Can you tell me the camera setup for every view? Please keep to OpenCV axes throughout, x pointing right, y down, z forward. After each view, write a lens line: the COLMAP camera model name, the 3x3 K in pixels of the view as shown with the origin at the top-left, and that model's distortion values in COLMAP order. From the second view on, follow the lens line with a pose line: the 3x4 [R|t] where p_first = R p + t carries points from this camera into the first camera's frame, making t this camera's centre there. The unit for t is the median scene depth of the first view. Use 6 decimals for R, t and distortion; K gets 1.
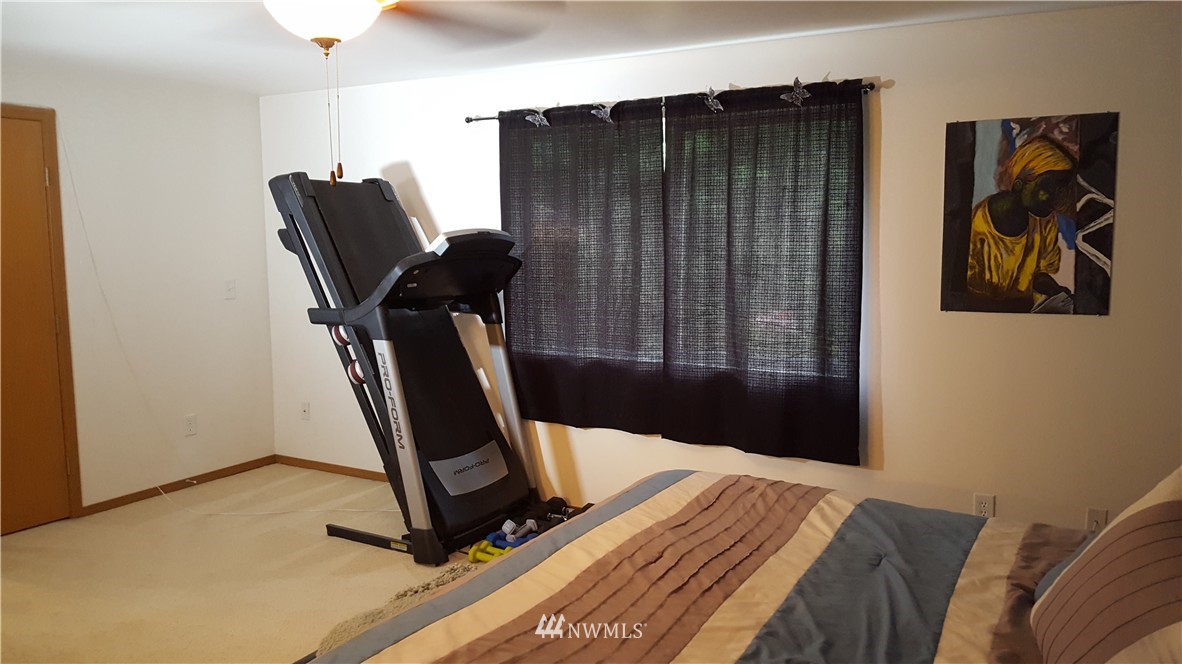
lens RADIAL K [[875.9, 0, 593.4], [0, 875.9, 322.9], [0, 0, 1]] dist [0.032704, -0.082709]
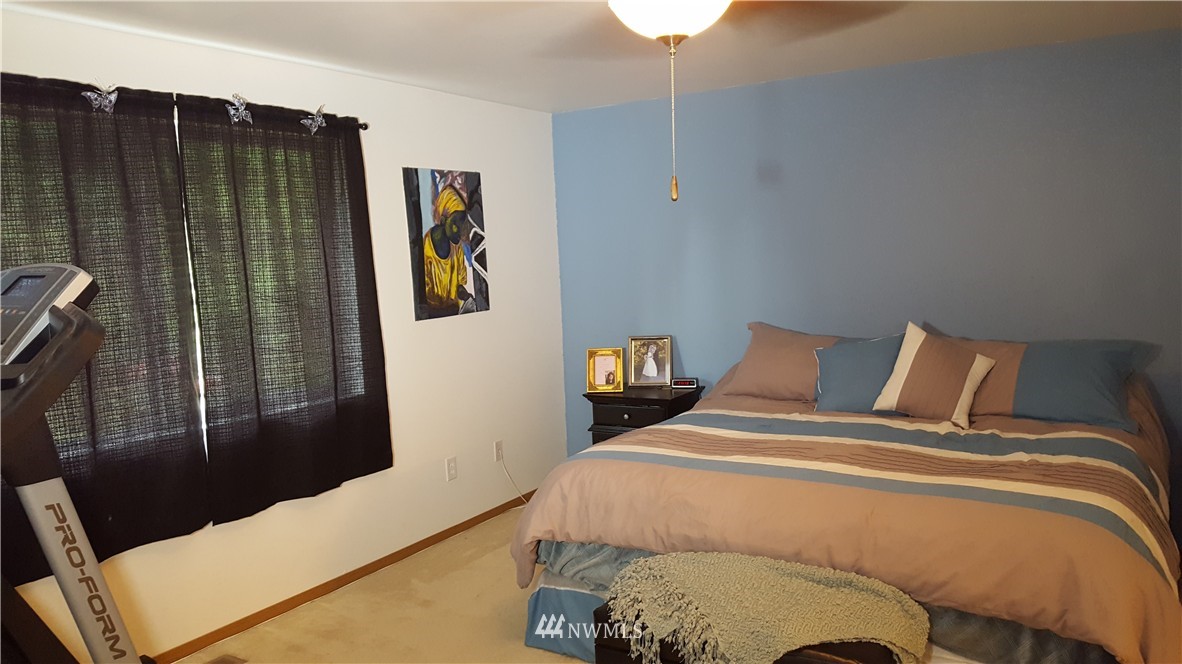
lens RADIAL K [[875.9, 0, 589.9], [0, 875.9, 339.3], [0, 0, 1]] dist [0.032704, -0.082709]
pose [[0.039105, -0.115540, 0.992533, -0.848629], [0.117563, 0.986926, 0.110256, -0.099800], [-0.992295, 0.112373, 0.052177, 0.733150]]
